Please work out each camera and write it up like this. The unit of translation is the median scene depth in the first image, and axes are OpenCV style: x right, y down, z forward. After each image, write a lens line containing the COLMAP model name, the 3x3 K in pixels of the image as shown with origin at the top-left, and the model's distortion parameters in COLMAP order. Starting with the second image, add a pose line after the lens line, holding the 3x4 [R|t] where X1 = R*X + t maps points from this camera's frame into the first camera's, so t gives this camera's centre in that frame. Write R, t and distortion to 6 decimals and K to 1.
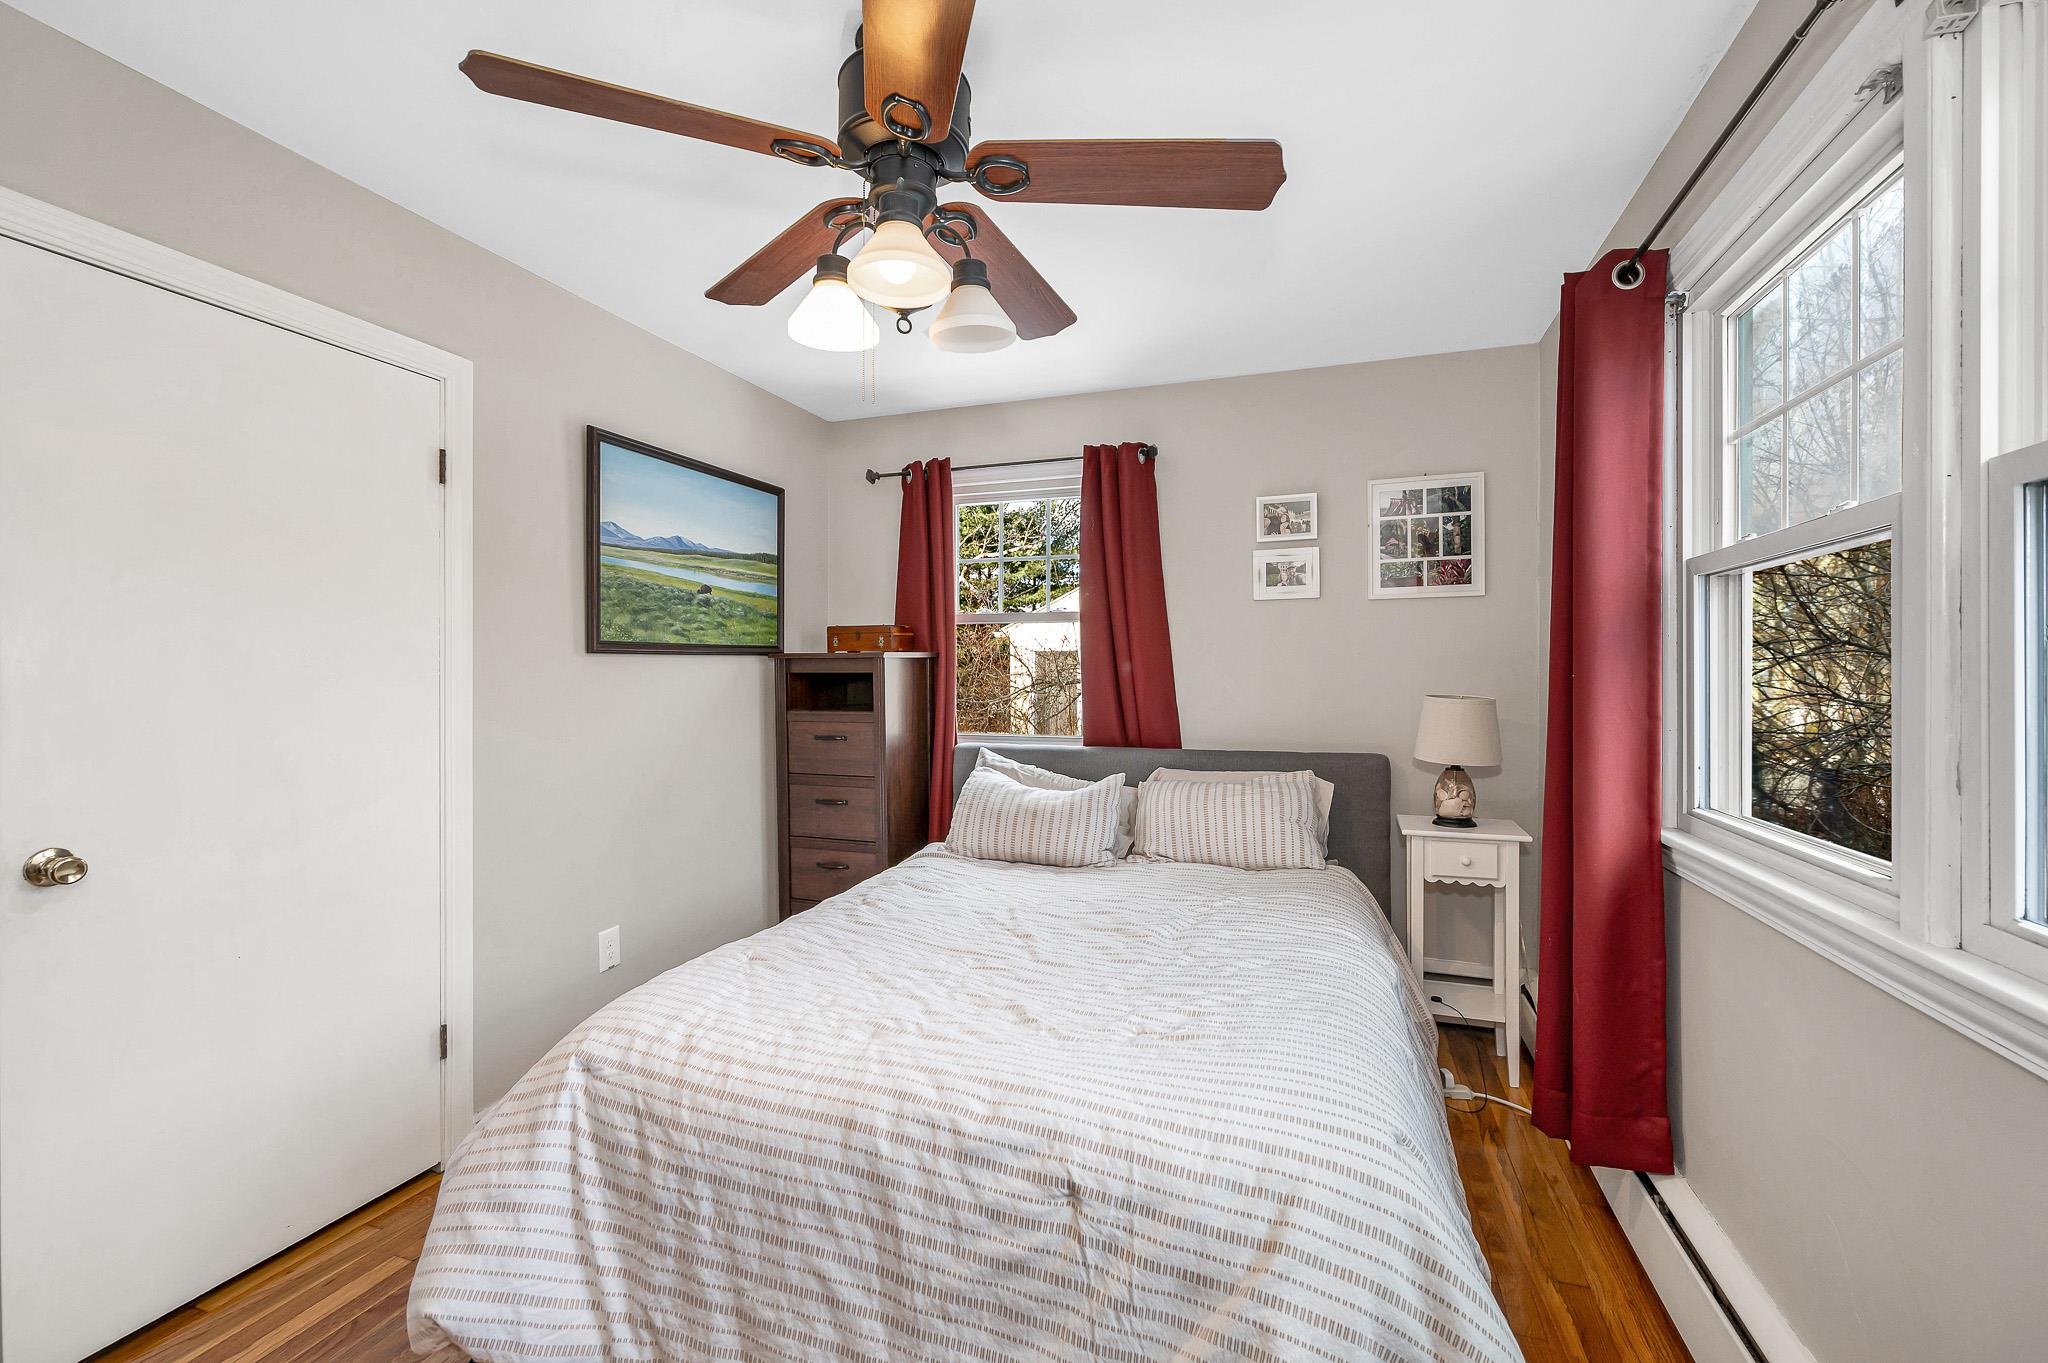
lens RADIAL K [[889.9, 0, 1016.8], [0, 889.9, 677.0], [0, 0, 1]] dist [0.000250, -0.001344]
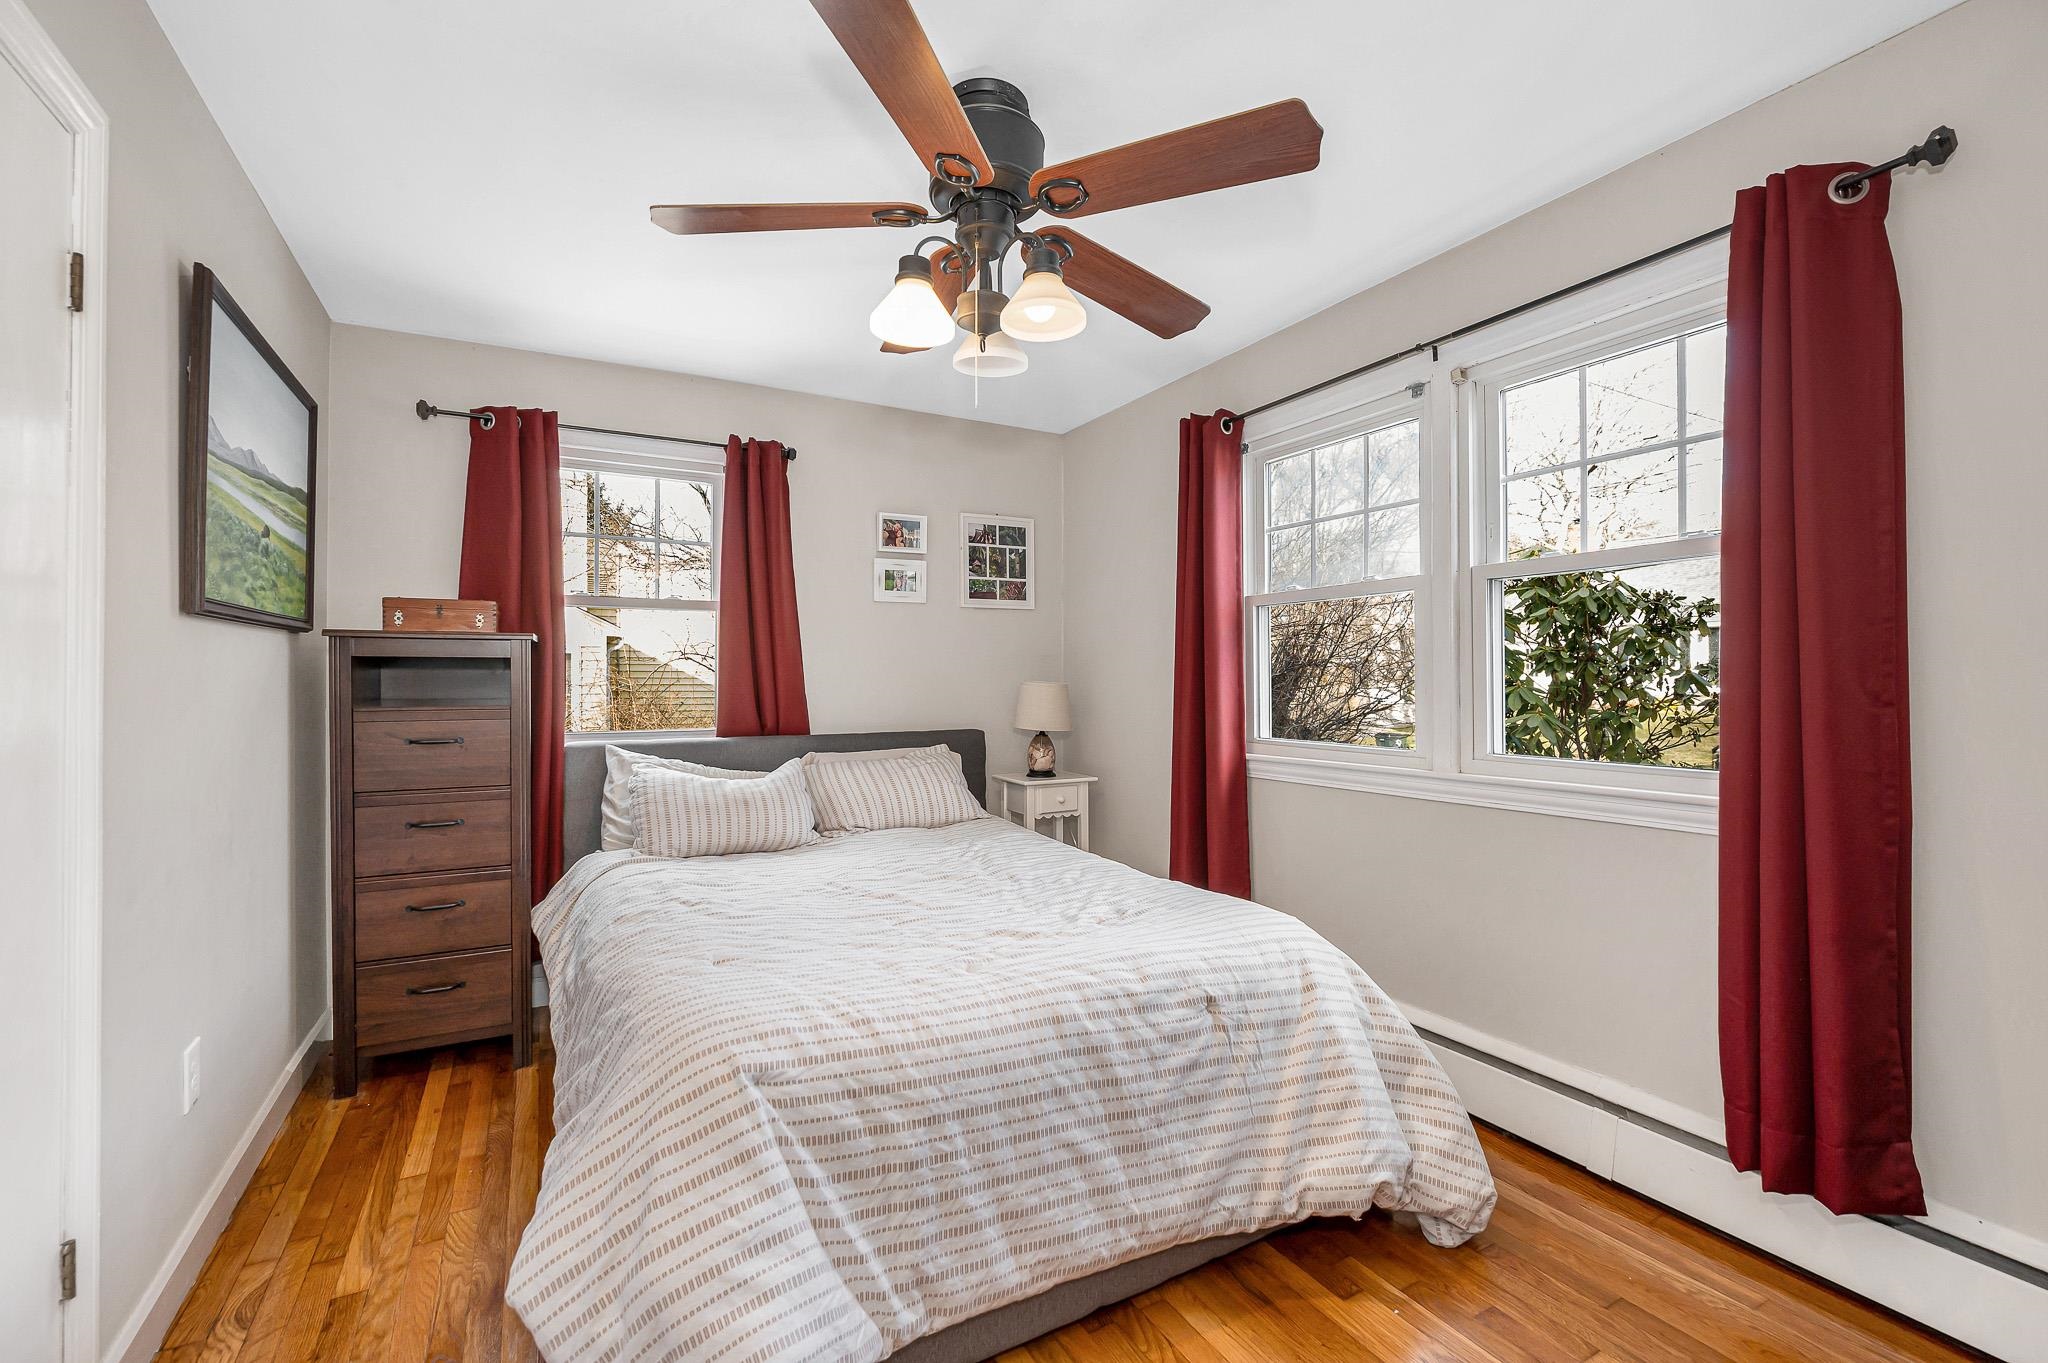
lens RADIAL K [[889.9, 0, 1030.3], [0, 889.9, 674.0], [0, 0, 1]] dist [0.000250, -0.001344]
pose [[0.654649, 0.006234, 0.755908, -0.778474], [0.004250, 0.999920, -0.011926, 0.036316], [-0.755921, 0.011020, 0.654570, 0.166953]]
